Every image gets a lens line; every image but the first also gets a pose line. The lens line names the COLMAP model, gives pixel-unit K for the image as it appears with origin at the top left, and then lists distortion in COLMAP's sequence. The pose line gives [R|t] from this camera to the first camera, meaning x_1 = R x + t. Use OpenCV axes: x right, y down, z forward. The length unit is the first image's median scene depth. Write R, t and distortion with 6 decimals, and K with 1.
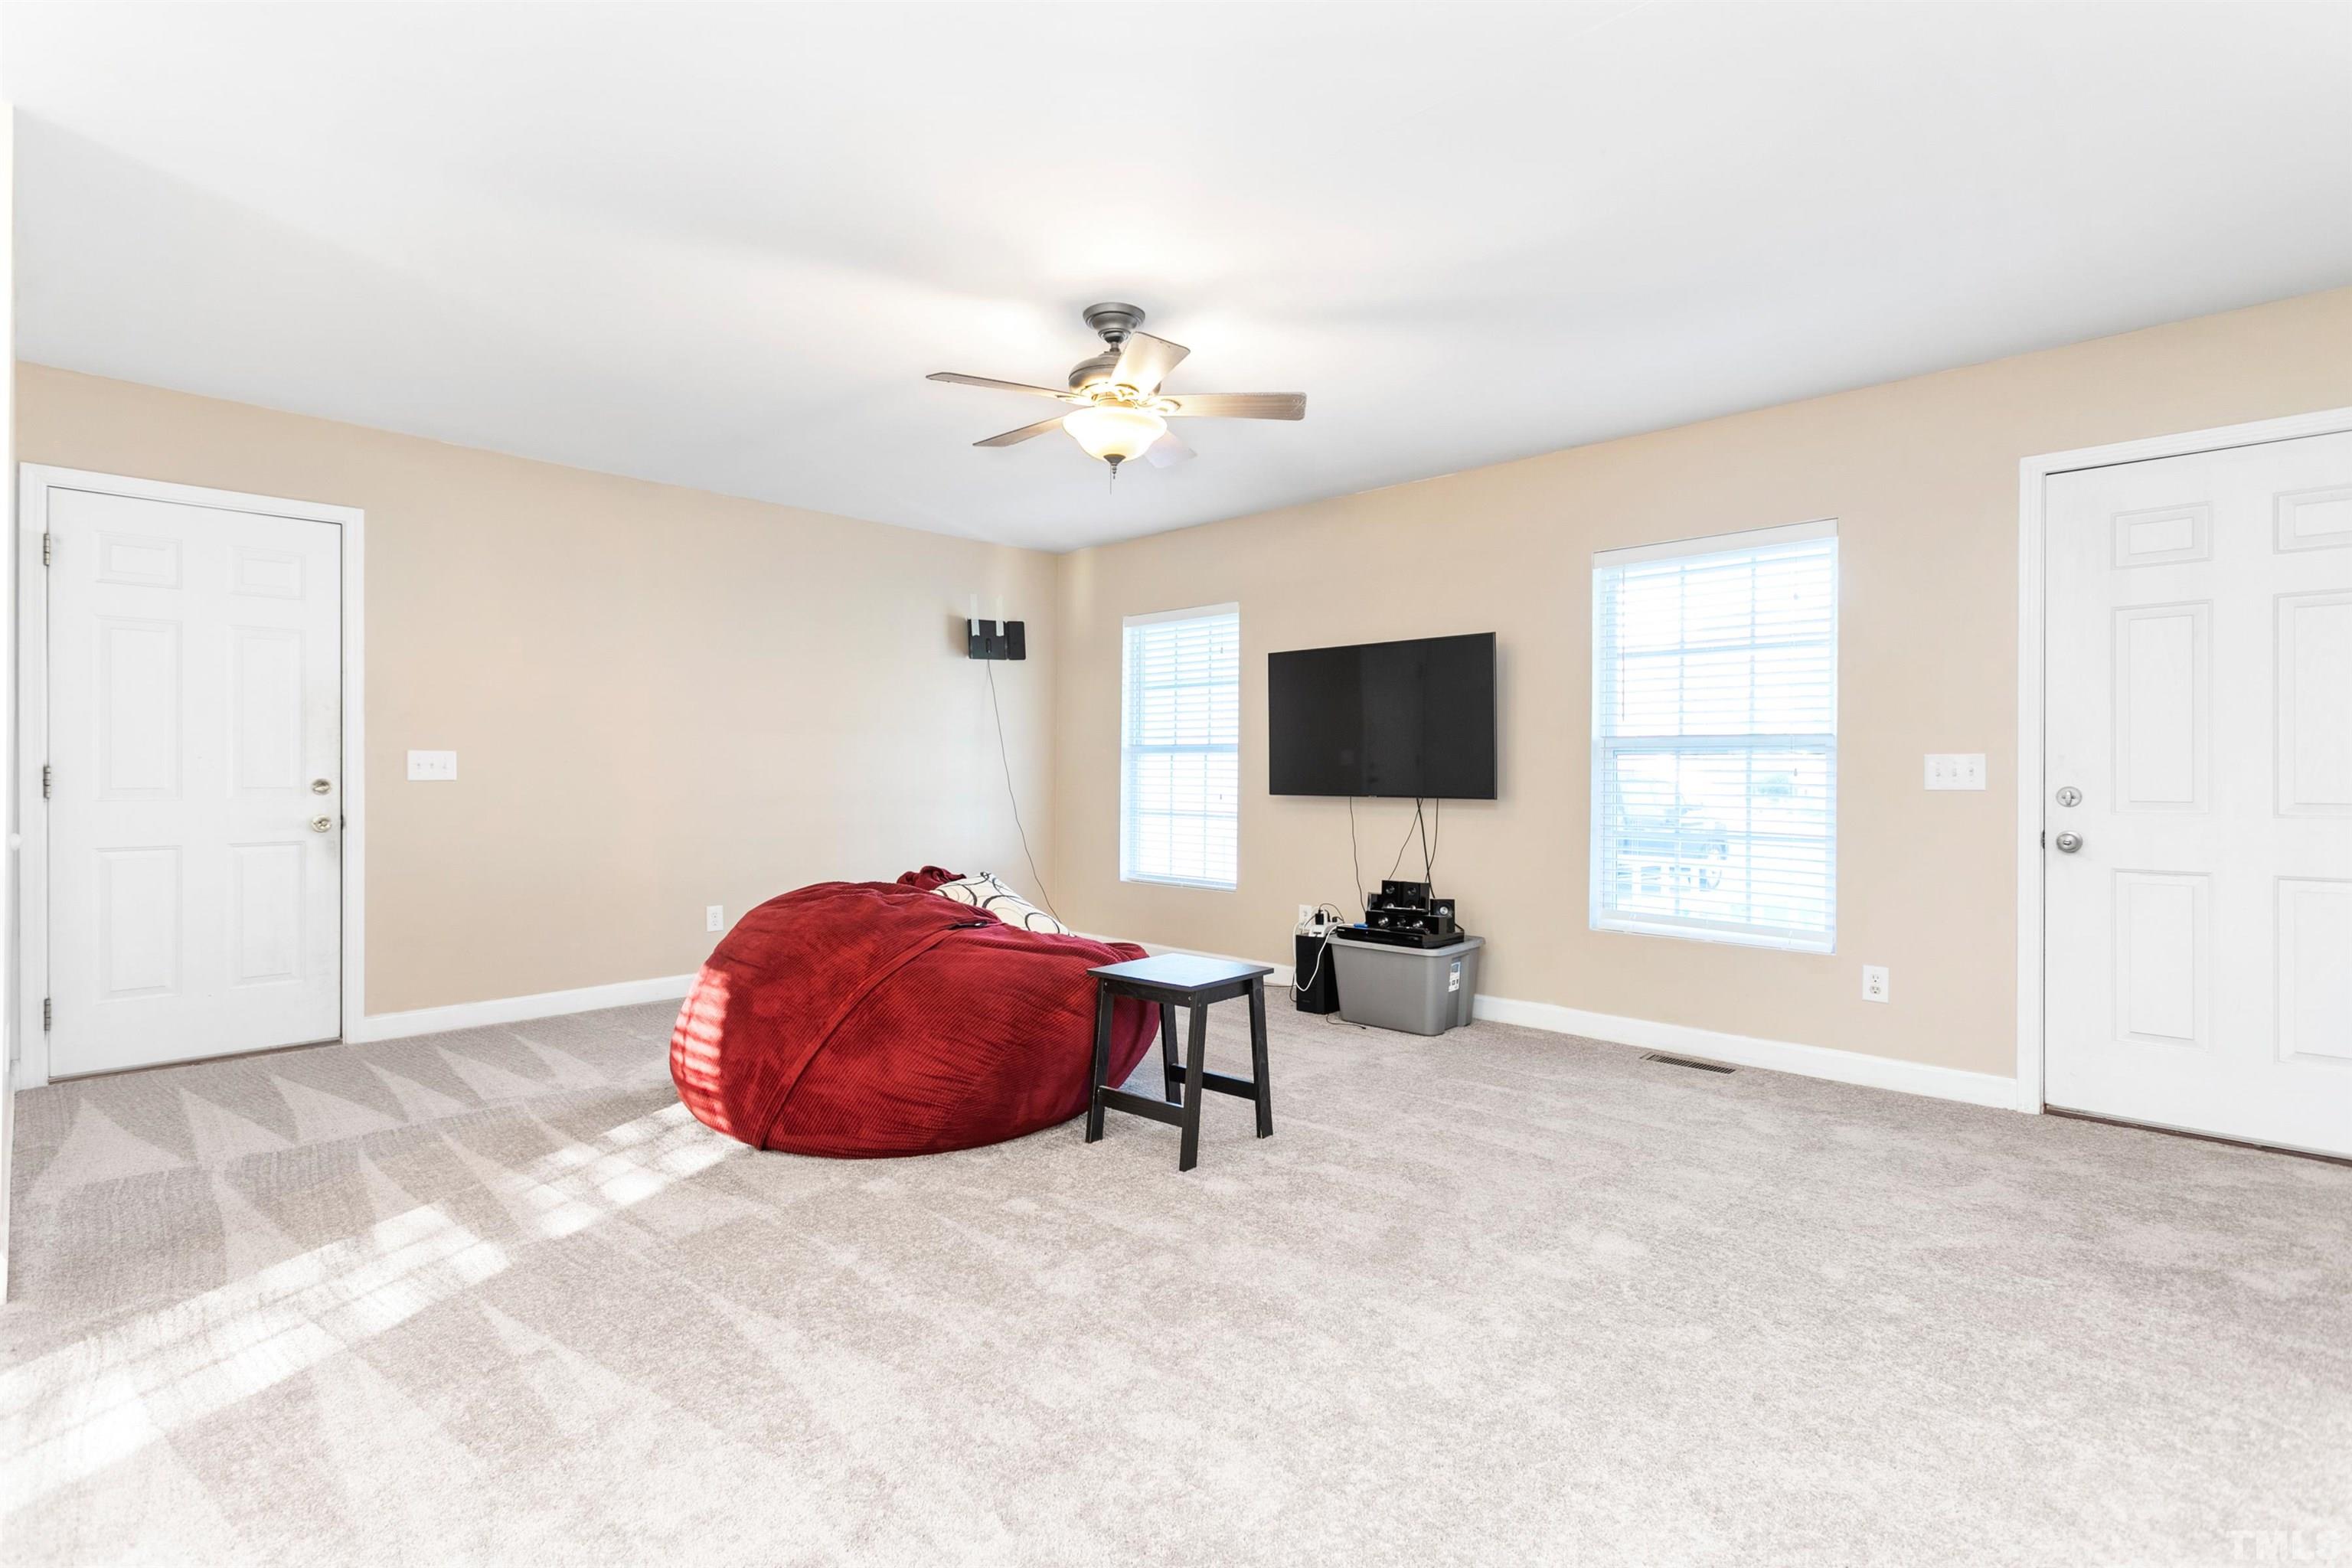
lens RADIAL K [[1141.6, 0, 1190.6], [0, 1141.6, 783.2], [0, 0, 1]] dist [0.000686, 0.000895]
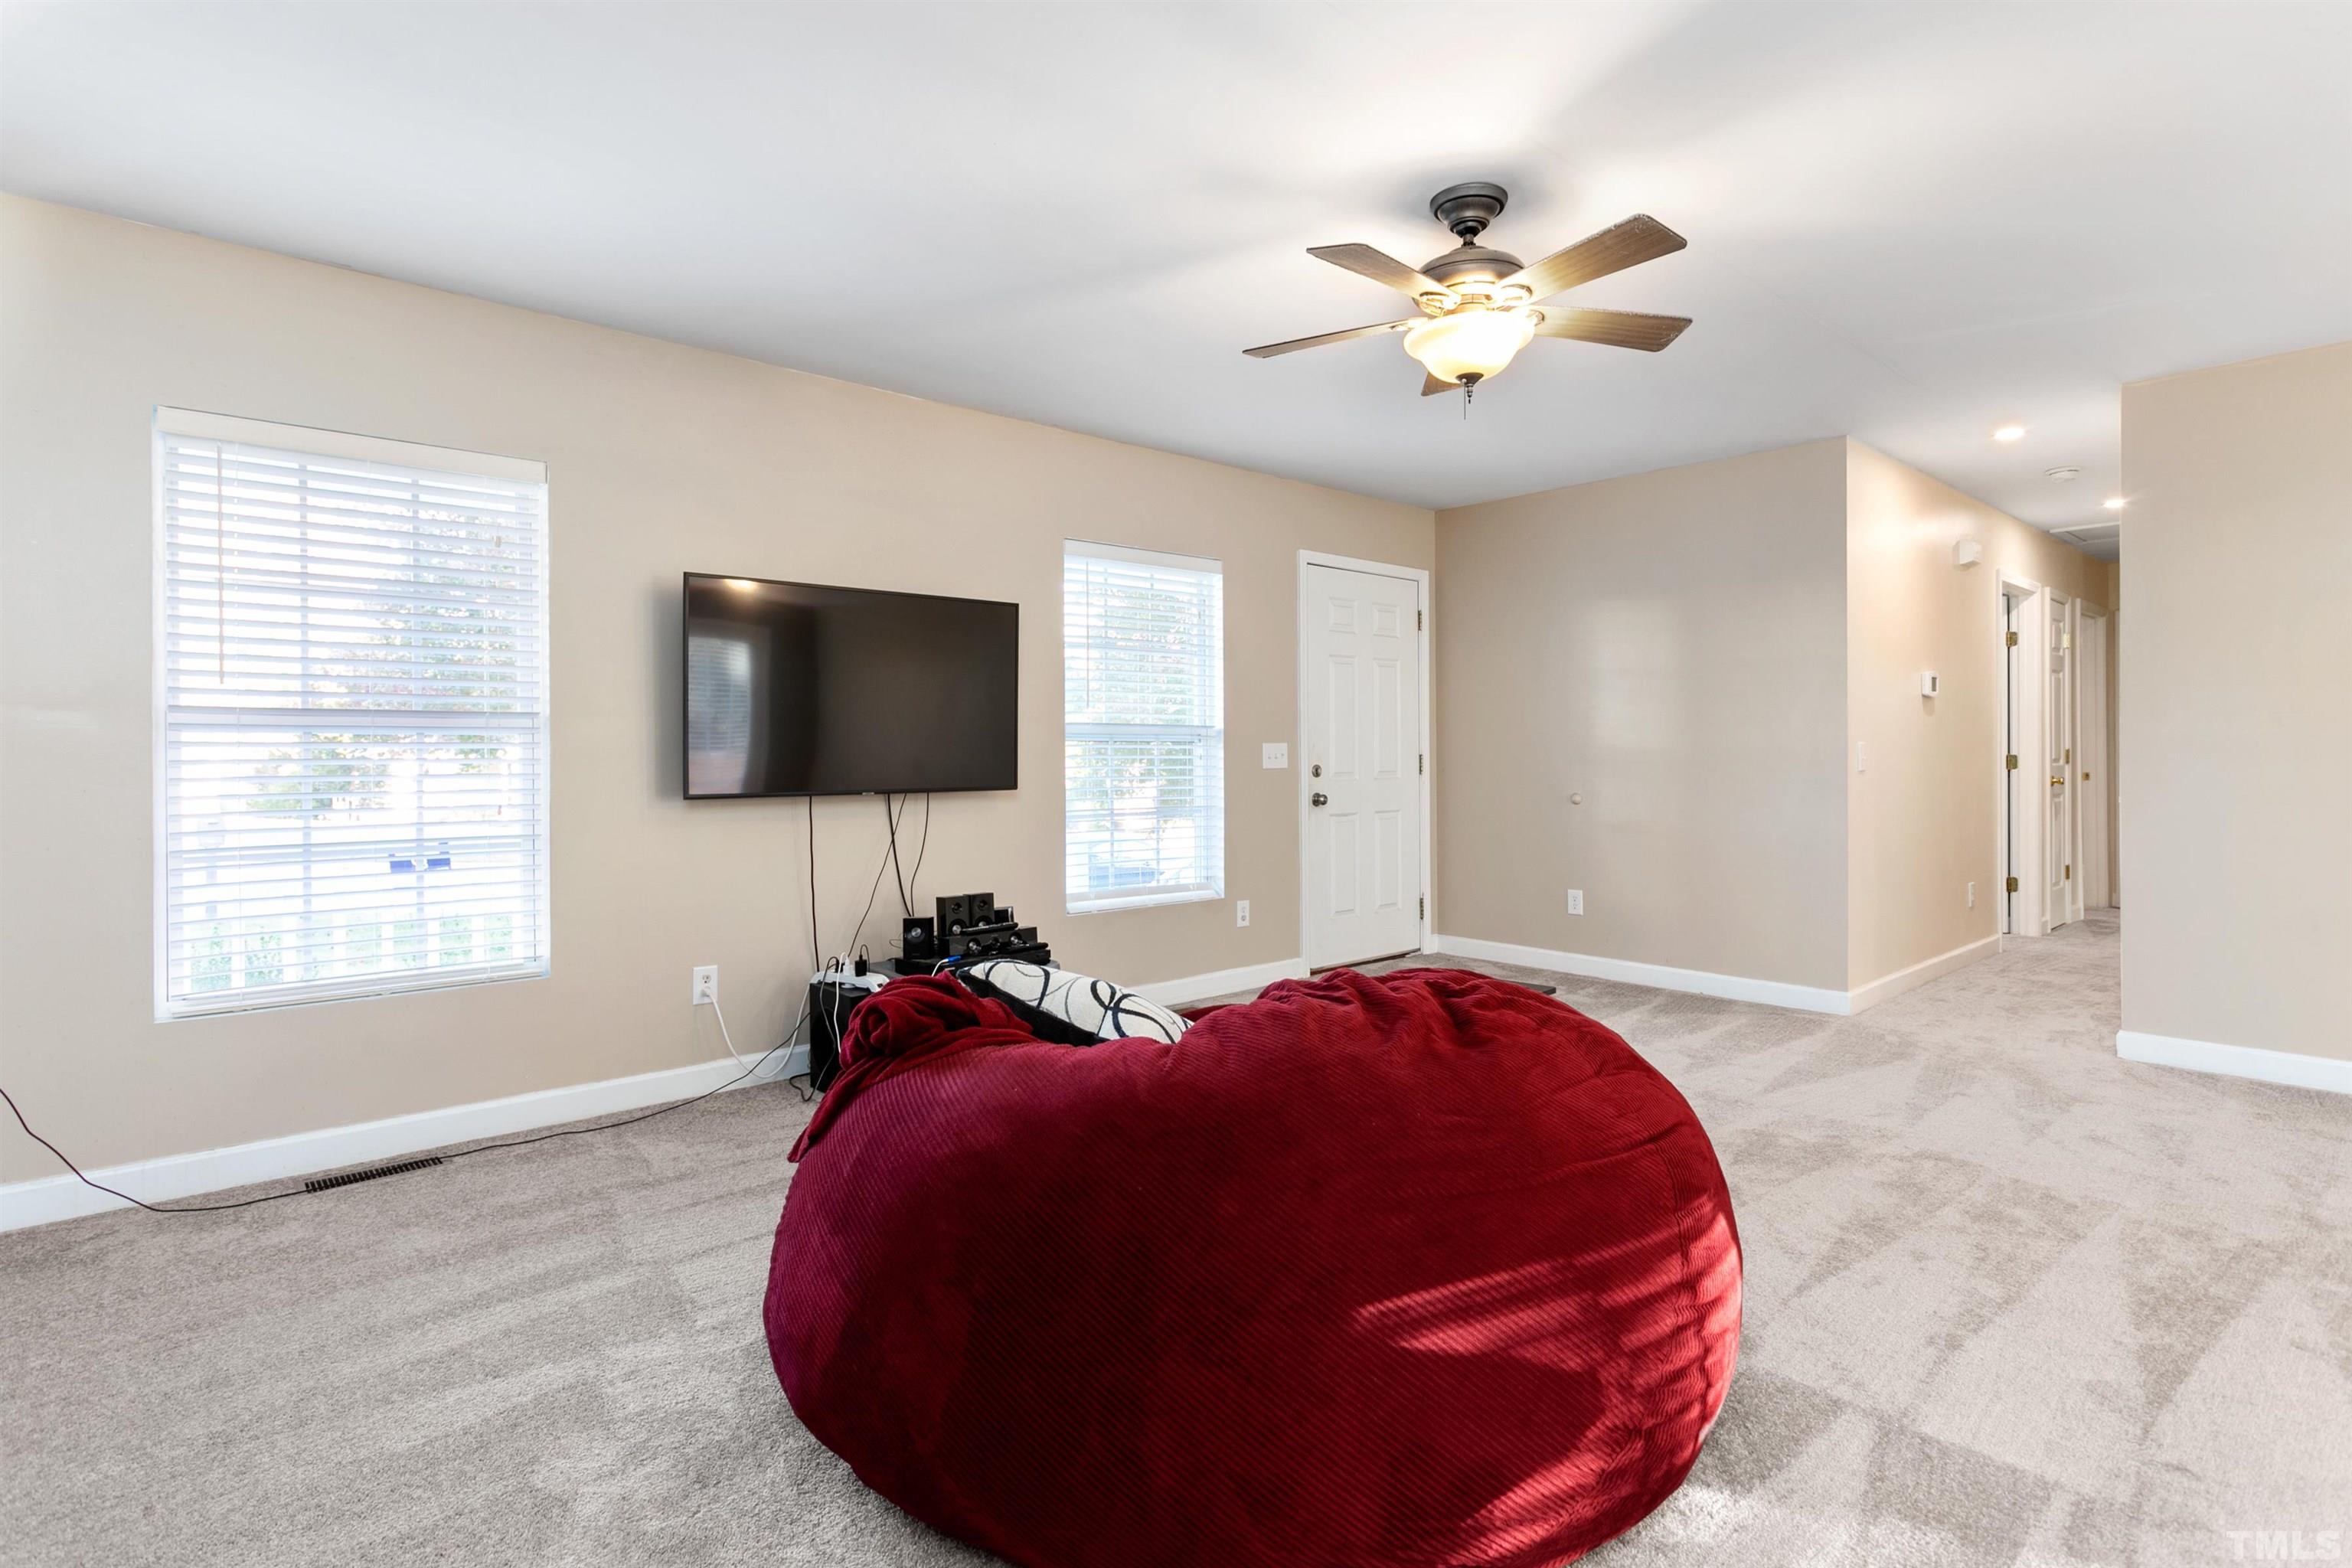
lens RADIAL K [[1141.6, 0, 1175.3], [0, 1141.6, 764.0], [0, 0, 1]] dist [0.000686, 0.000895]
pose [[0.091972, -0.005229, 0.995748, -0.684871], [0.024907, 0.999685, 0.002949, -0.005859], [-0.995450, 0.024530, 0.092073, 0.881807]]
